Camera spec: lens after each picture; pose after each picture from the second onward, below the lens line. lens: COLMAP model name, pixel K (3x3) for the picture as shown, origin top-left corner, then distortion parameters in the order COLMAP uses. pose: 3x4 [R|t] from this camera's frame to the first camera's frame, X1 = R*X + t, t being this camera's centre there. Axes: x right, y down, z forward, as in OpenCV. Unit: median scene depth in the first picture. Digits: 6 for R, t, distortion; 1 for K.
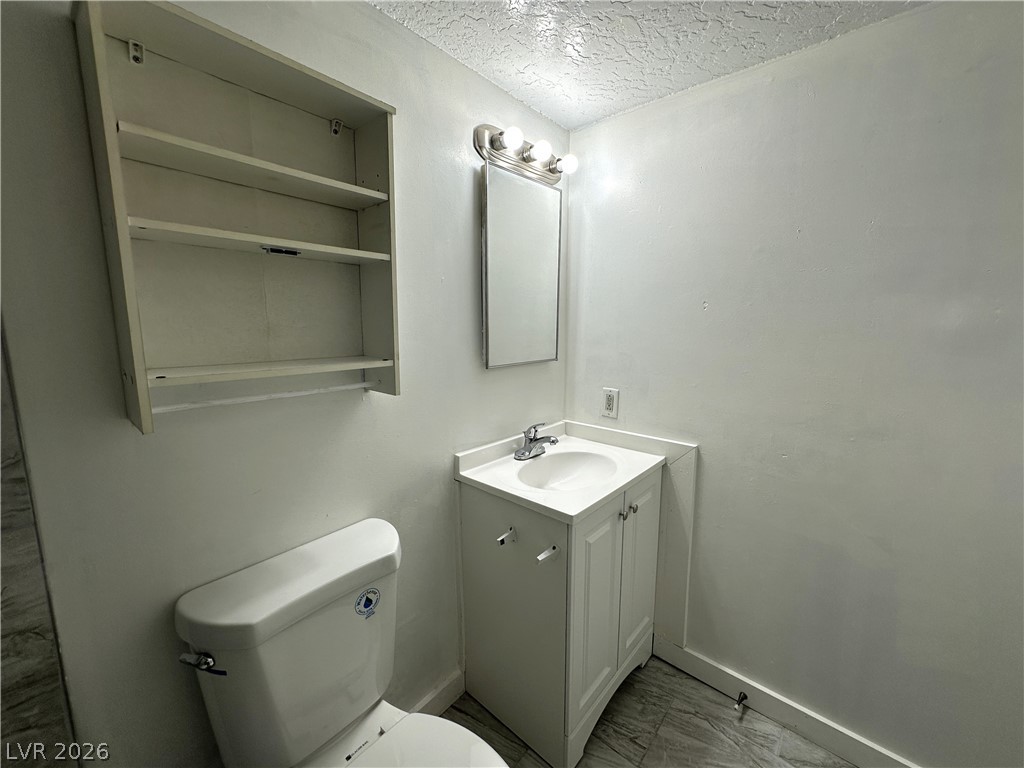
lens RADIAL K [[407.7, 0, 512.3], [0, 407.7, 383.8], [0, 0, 1]] dist [-0.004419, 0.000082]
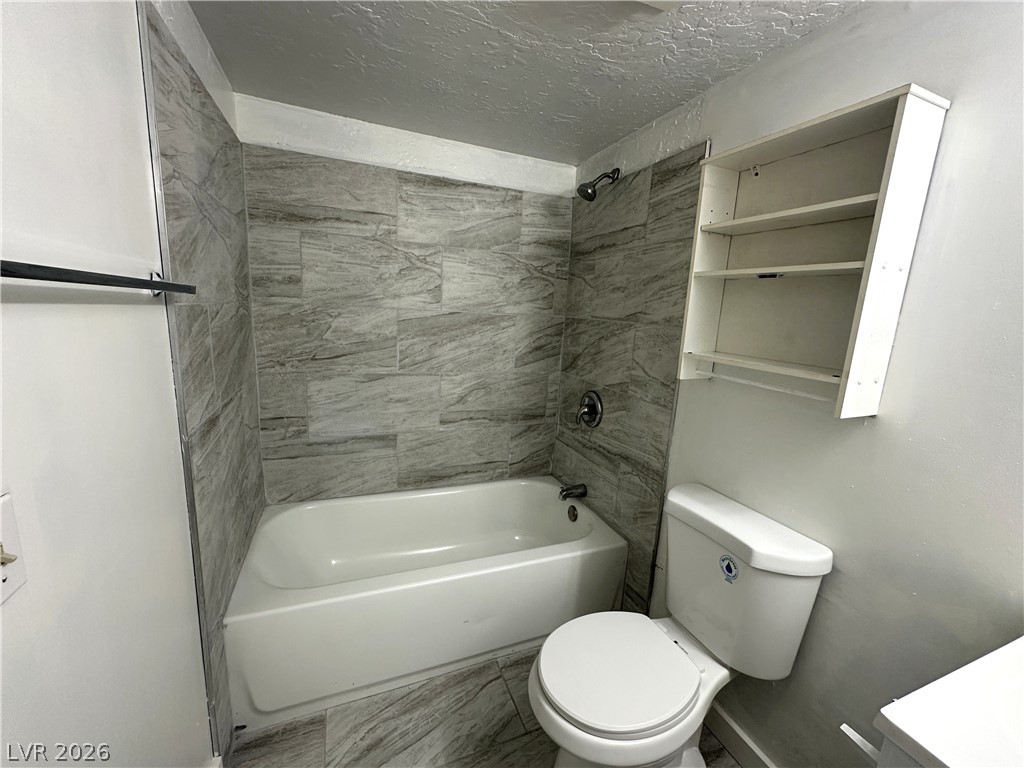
lens RADIAL K [[407.7, 0, 510.9], [0, 407.7, 383.6], [0, 0, 1]] dist [-0.004419, 0.000082]
pose [[-0.452954, 0.137645, -0.880844, 0.925512], [-0.191819, 0.949824, 0.247062, -0.142411], [0.870654, 0.280870, -0.403824, 0.809114]]
